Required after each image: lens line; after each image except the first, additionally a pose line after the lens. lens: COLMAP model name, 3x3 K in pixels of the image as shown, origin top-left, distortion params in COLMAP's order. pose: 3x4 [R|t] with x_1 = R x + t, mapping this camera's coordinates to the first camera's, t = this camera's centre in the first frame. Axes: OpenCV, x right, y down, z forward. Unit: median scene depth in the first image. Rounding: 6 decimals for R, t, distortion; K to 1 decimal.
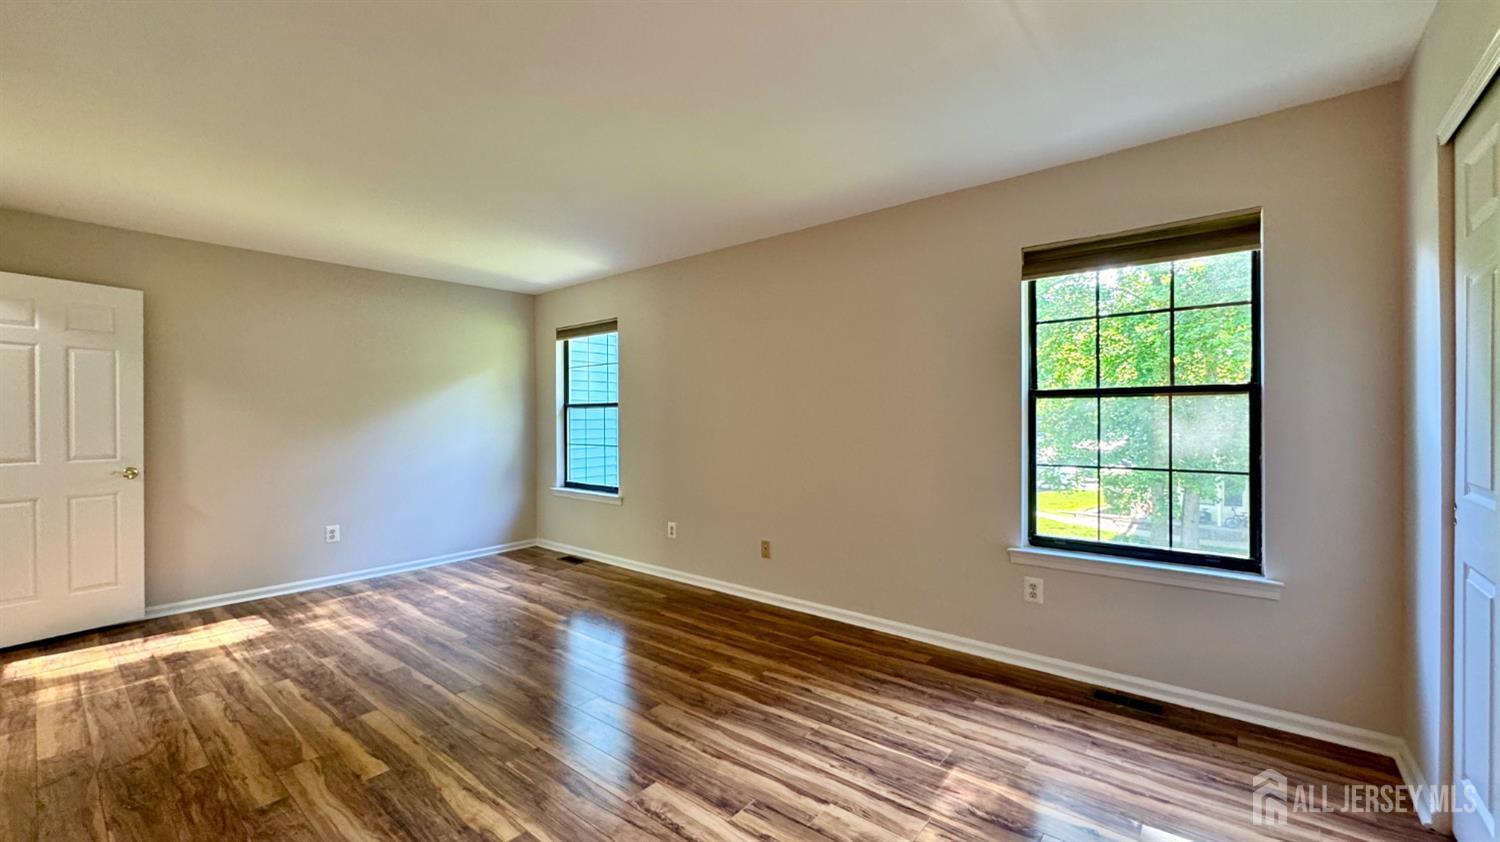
lens RADIAL K [[618.2, 0, 750.0], [0, 618.2, 421.0], [0, 0, 1]] dist [0.021928, -0.000144]
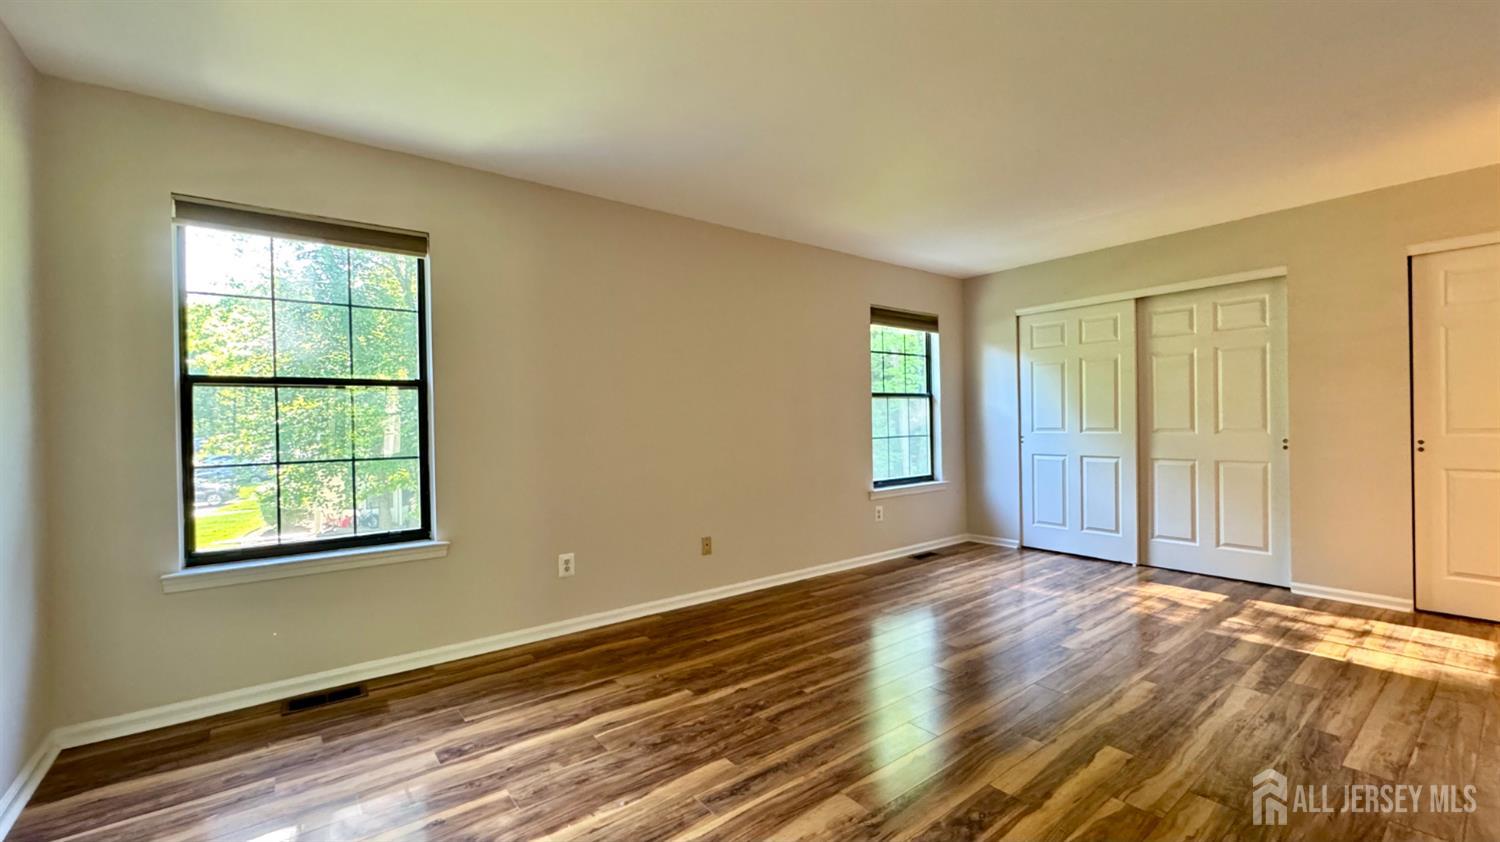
lens RADIAL K [[610.9, 0, 744.1], [0, 610.9, 435.3], [0, 0, 1]] dist [-0.009687, 0.000112]
pose [[0.212716, -0.041908, 0.976215, -0.886517], [0.004557, 0.999111, 0.041898, -0.007300], [-0.977104, -0.004464, 0.212718, 0.728773]]
